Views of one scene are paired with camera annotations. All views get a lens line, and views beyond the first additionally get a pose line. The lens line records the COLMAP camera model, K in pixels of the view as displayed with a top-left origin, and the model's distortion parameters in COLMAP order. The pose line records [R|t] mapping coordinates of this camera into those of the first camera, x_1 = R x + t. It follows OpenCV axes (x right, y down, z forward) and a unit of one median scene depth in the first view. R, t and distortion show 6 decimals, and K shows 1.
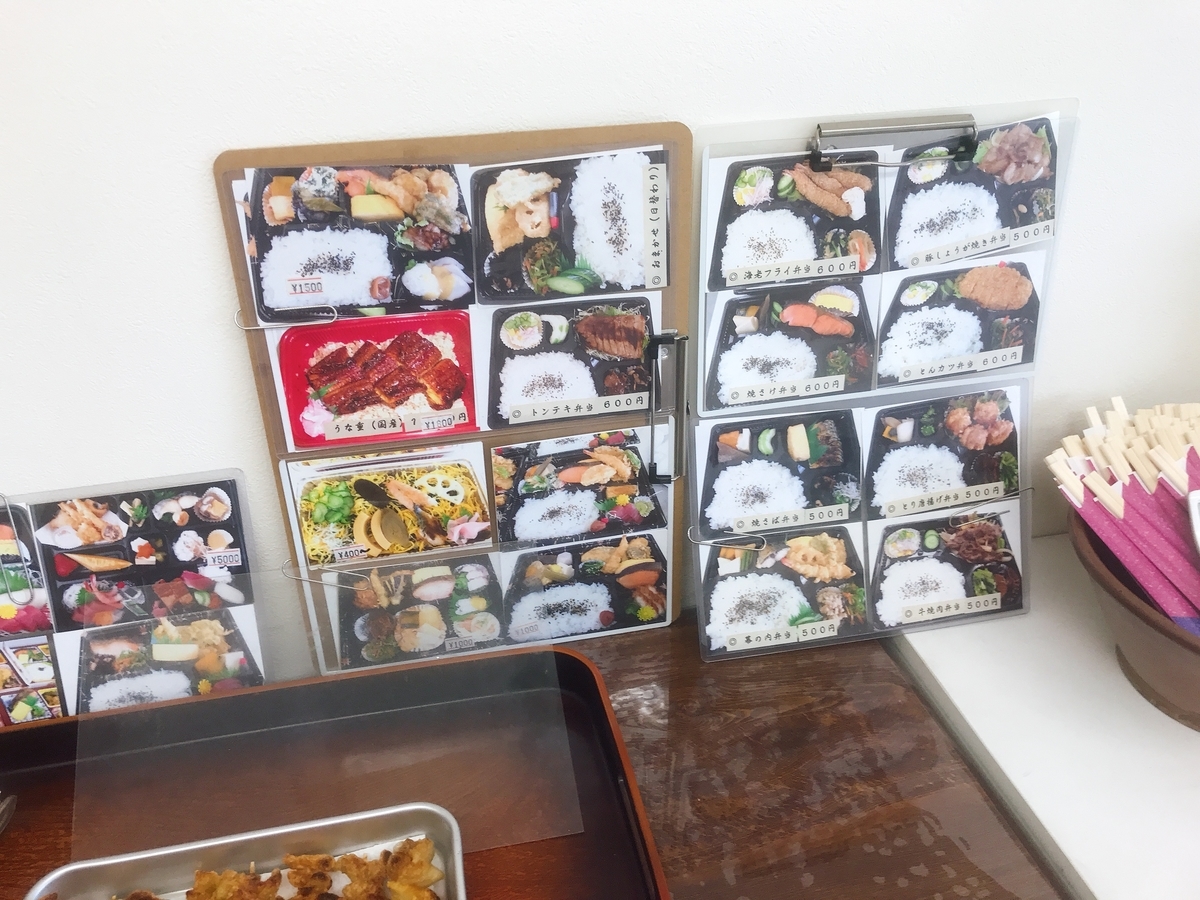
lens RADIAL K [[964.2, 0, 600.0], [0, 964.2, 450.0], [0, 0, 1]] dist [0.003356, 0.002255]
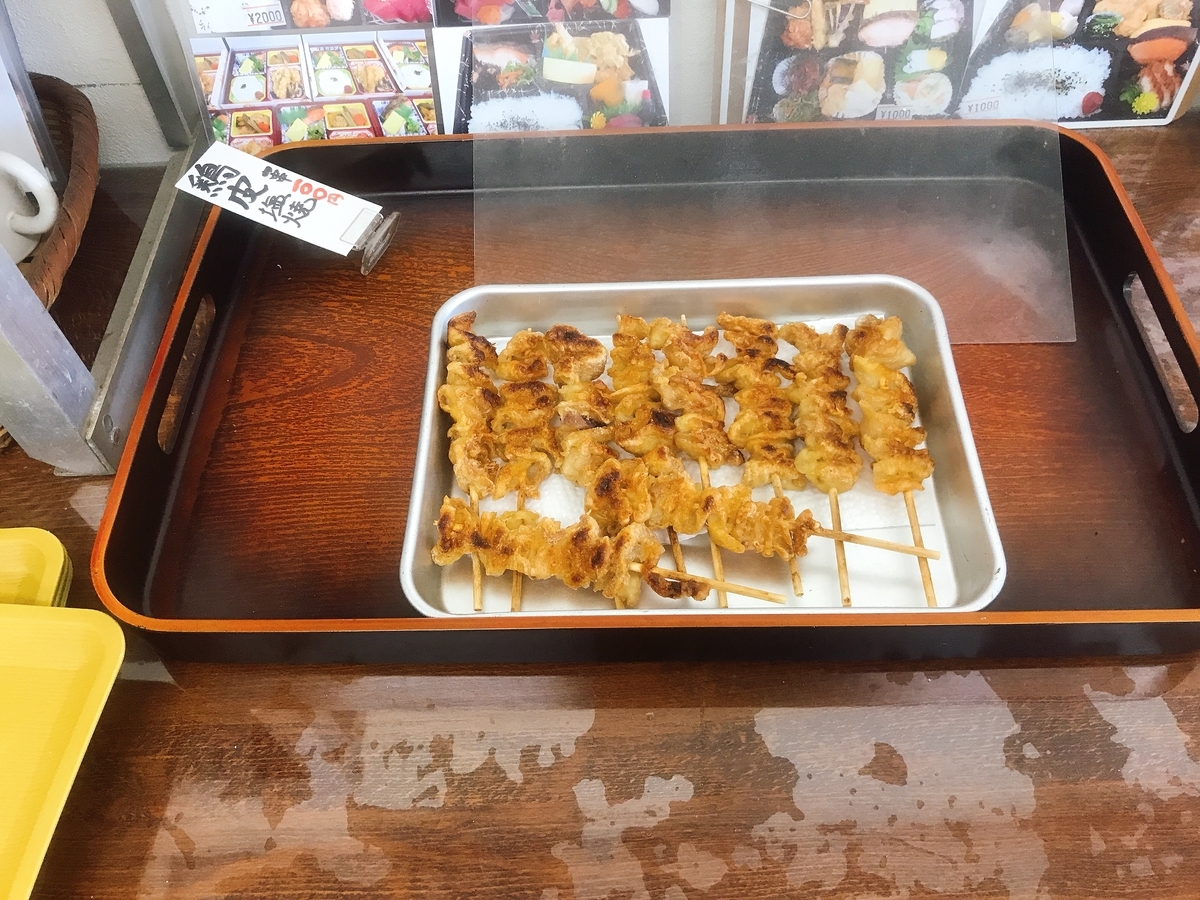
lens RADIAL K [[979.8, 0, 600.0], [0, 979.8, 450.0], [0, 0, 1]] dist [-0.013307, -0.009720]
pose [[0.978334, 0.154289, -0.138050, -0.253145], [-0.087766, 0.912997, 0.398415, 0.171138], [0.187510, -0.377667, 0.906757, 0.139291]]
